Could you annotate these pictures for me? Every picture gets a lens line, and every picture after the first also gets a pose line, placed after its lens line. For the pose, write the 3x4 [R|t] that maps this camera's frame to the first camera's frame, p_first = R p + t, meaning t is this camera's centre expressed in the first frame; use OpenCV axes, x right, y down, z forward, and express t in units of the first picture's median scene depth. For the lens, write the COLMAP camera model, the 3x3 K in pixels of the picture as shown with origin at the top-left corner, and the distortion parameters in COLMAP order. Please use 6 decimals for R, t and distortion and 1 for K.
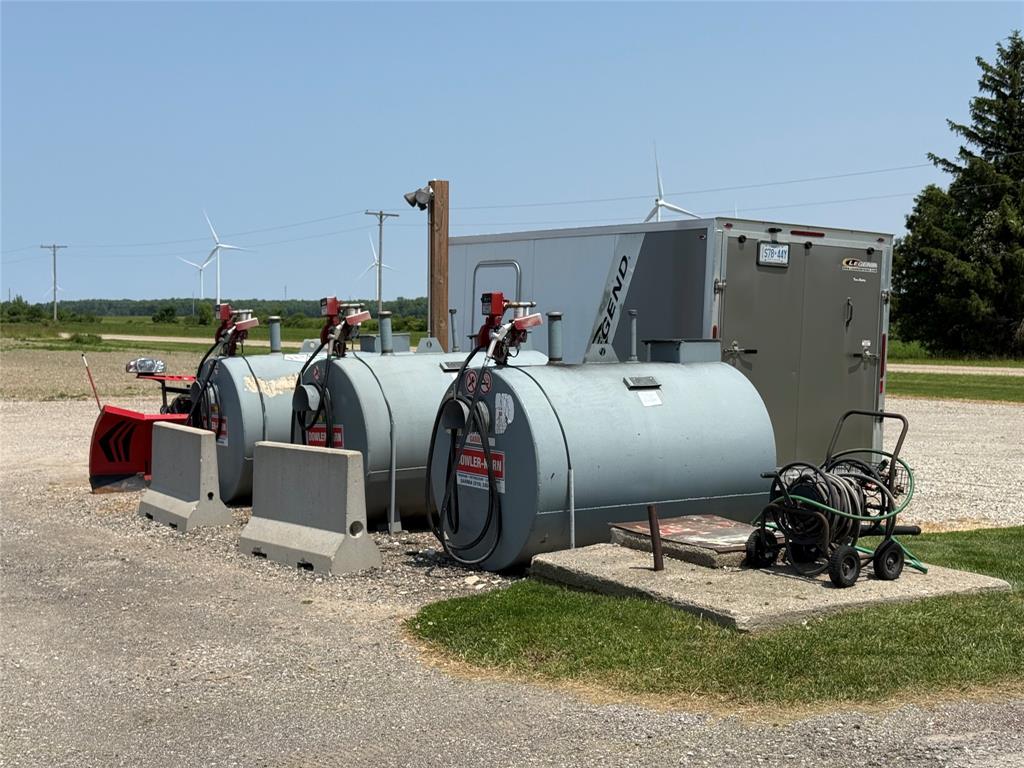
lens RADIAL K [[1416.2, 0, 512.0], [0, 1416.2, 384.0], [0, 0, 1]] dist [0.118021, -0.001280]
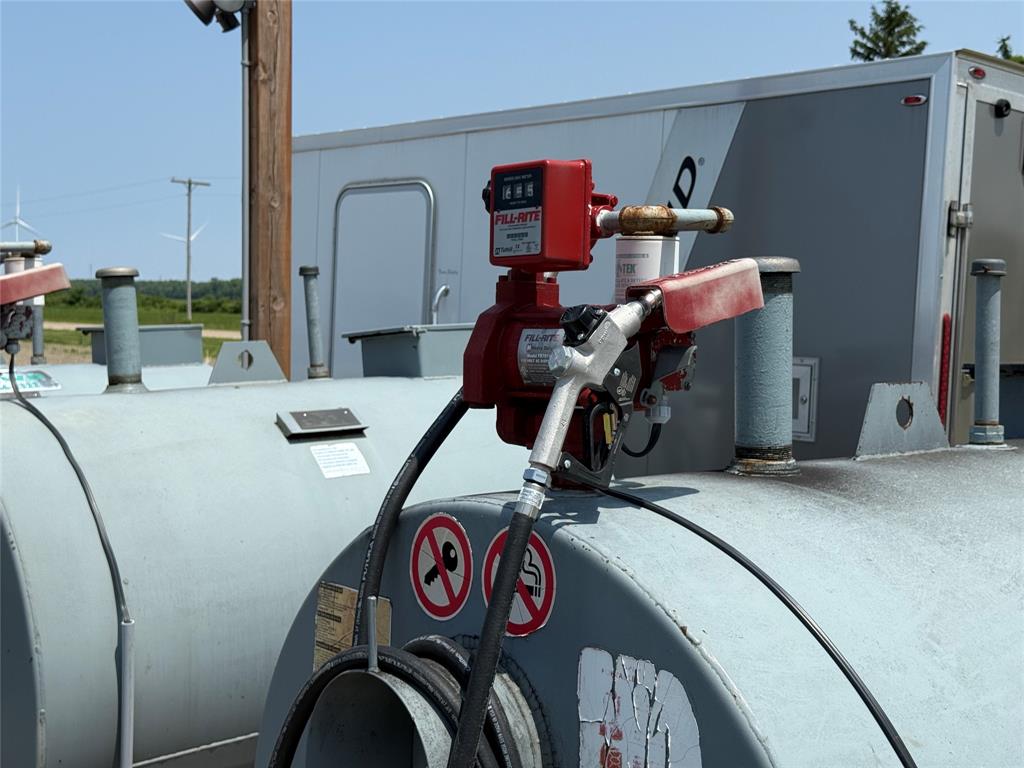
lens RADIAL K [[1416.2, 0, 512.0], [0, 1416.2, 384.0], [0, 0, 1]] dist [0.118021, -0.001280]
pose [[0.991874, 0.002782, 0.127194, -0.035530], [-0.004228, 0.999930, 0.011095, -0.025082], [-0.127154, -0.011543, 0.991816, 0.601426]]
